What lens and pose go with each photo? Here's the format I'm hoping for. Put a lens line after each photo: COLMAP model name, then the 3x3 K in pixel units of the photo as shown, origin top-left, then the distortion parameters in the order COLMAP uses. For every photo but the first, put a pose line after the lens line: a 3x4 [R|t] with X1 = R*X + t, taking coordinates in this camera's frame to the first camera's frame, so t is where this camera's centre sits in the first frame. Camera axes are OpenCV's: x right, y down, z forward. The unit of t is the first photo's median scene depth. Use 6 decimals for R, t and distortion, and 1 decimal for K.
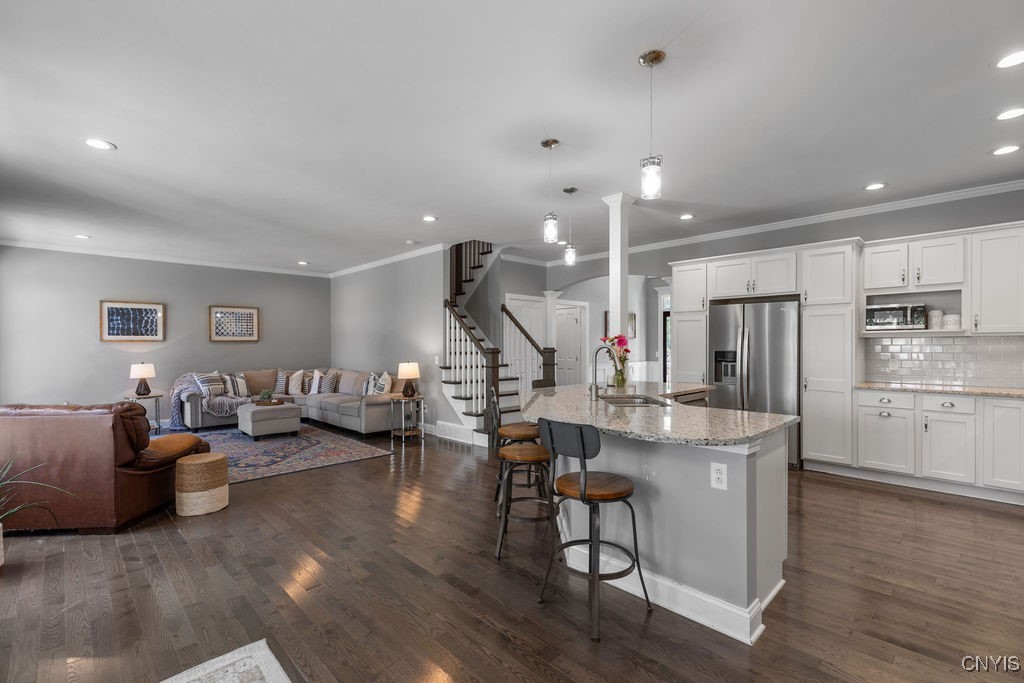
lens RADIAL K [[459.4, 0, 512.7], [0, 459.4, 348.1], [0, 0, 1]] dist [0.005174, -0.001072]
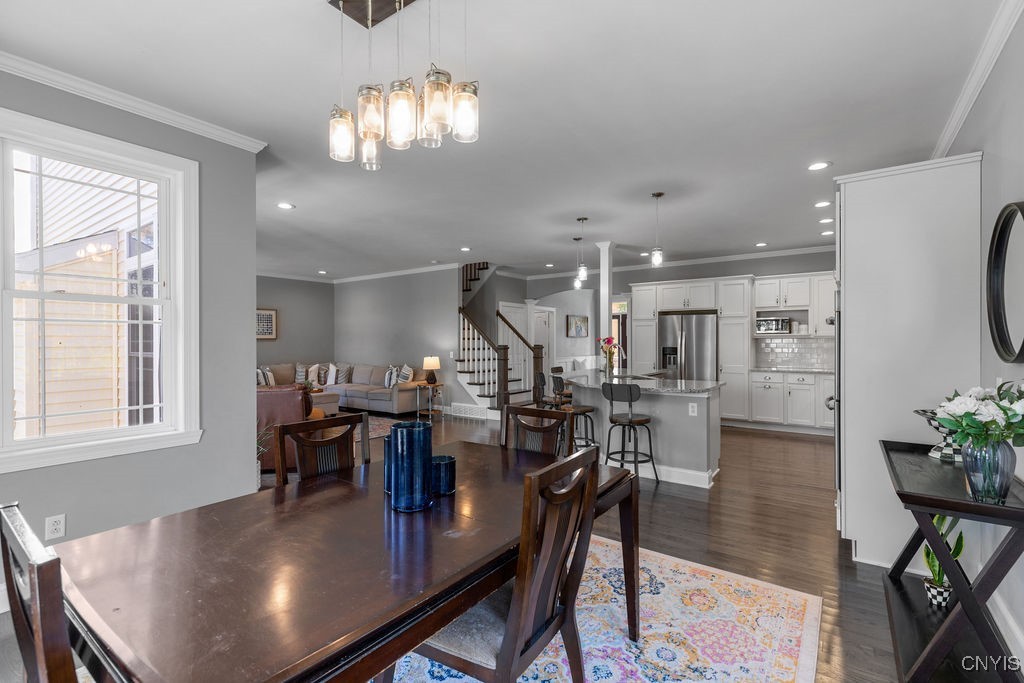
lens RADIAL K [[459.4, 0, 511.9], [0, 459.4, 340.3], [0, 0, 1]] dist [0.005174, -0.001072]
pose [[0.985575, 0.001299, 0.169233, -0.268158], [0.000168, 0.999963, -0.008652, -0.002695], [-0.169238, 0.008555, 0.985538, -0.338993]]
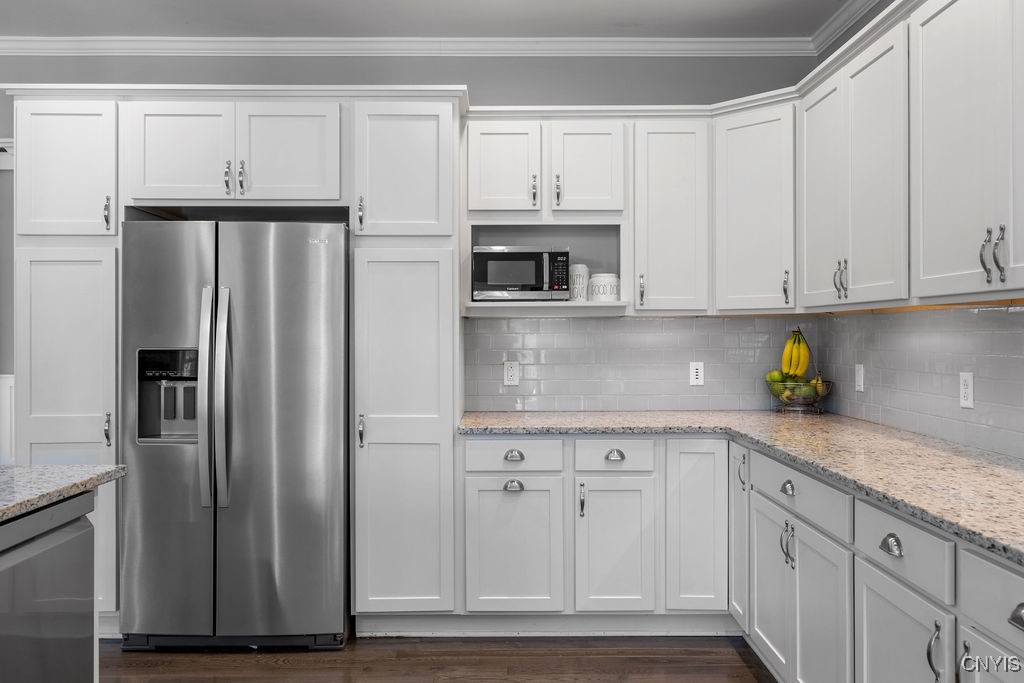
lens RADIAL K [[819.8, 0, 512.4], [0, 819.8, 331.4], [0, 0, 1]] dist [-0.005050, 0.006950]
pose [[0.687486, 0.003355, 0.726190, 0.179868], [0.003804, 0.999959, -0.008221, -0.001514], [-0.726188, 0.008414, 0.687445, 0.359815]]
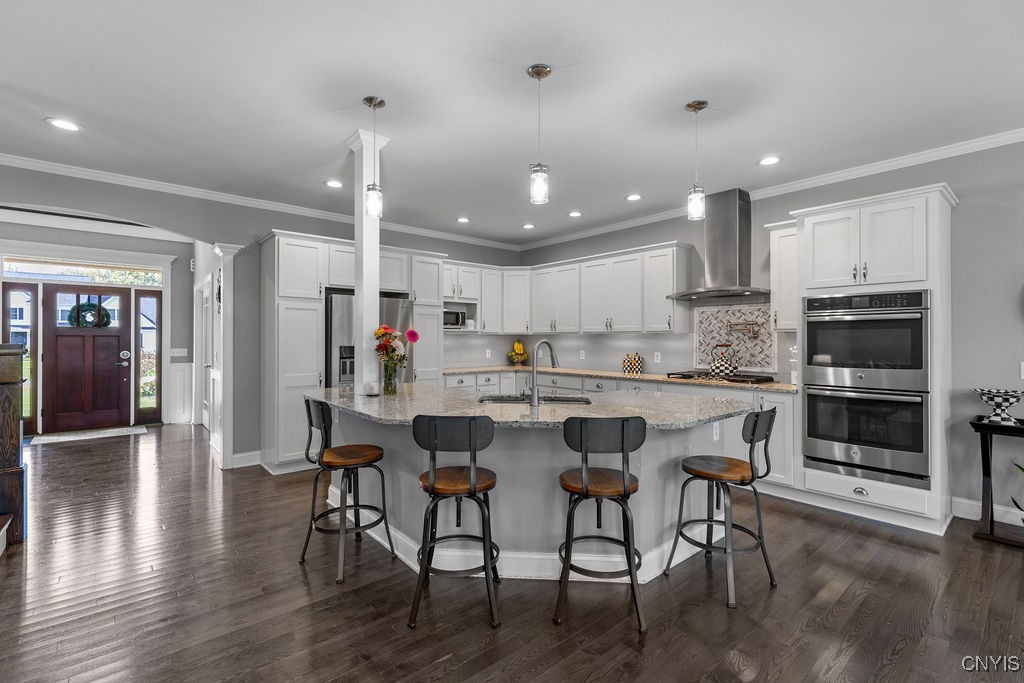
lens RADIAL K [[459.4, 0, 512.0], [0, 459.4, 341.3], [0, 0, 1]] dist [0.005174, -0.001072]
pose [[0.066631, 0.000778, 0.997777, -0.407799], [0.003843, 0.999992, -0.001036, -0.001035], [-0.997770, 0.003903, 0.066627, 0.609824]]
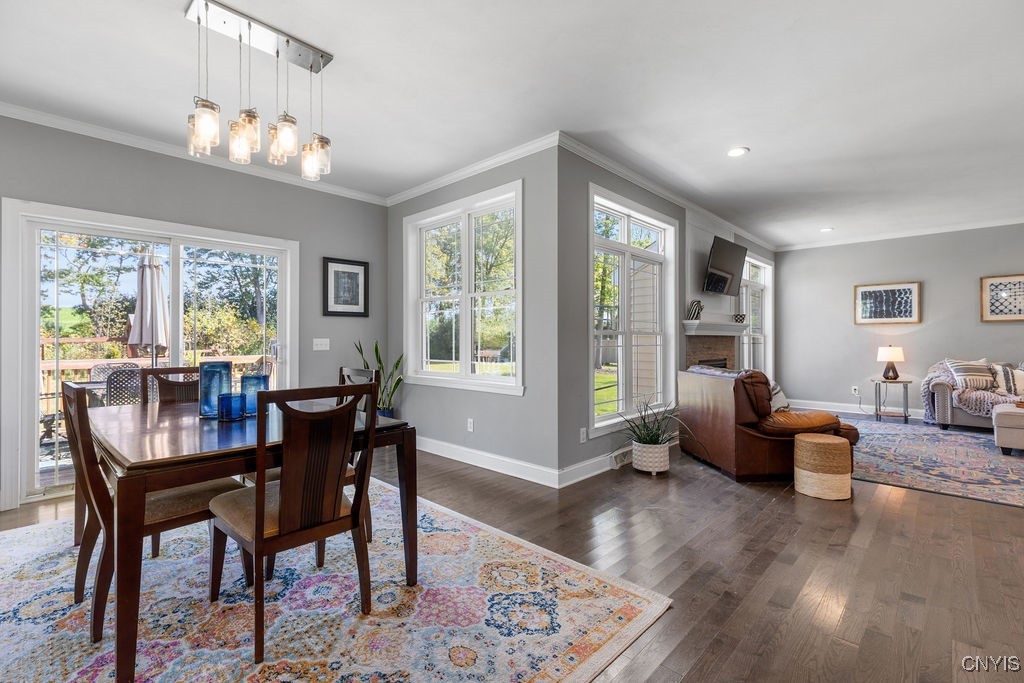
lens RADIAL K [[459.4, 0, 512.1], [0, 459.4, 335.5], [0, 0, 1]] dist [0.005174, -0.001072]
pose [[0.033370, -0.006339, -0.999423, 0.167074], [-0.004753, 0.999968, -0.006501, 0.026617], [0.999432, 0.004967, 0.033339, 0.233403]]
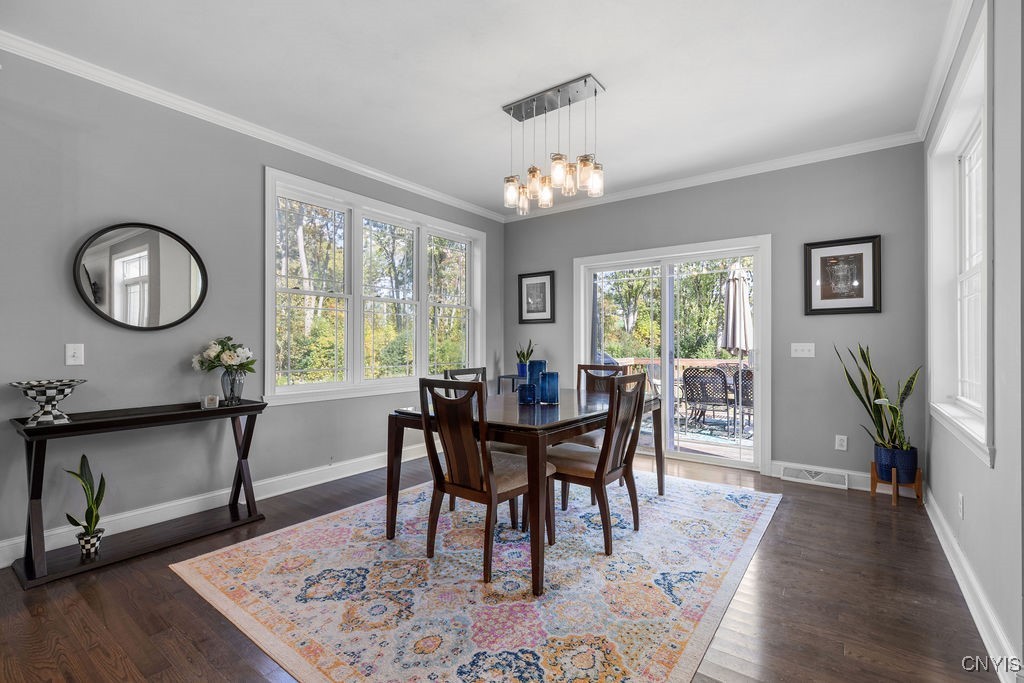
lens RADIAL K [[459.4, 0, 510.6], [0, 459.4, 341.2], [0, 0, 1]] dist [0.005174, -0.001072]
pose [[-0.987640, 0.000840, -0.156739, -0.154061], [0.000646, 0.999999, 0.001287, 0.024382], [0.156740, 0.001170, -0.987639, 0.546098]]
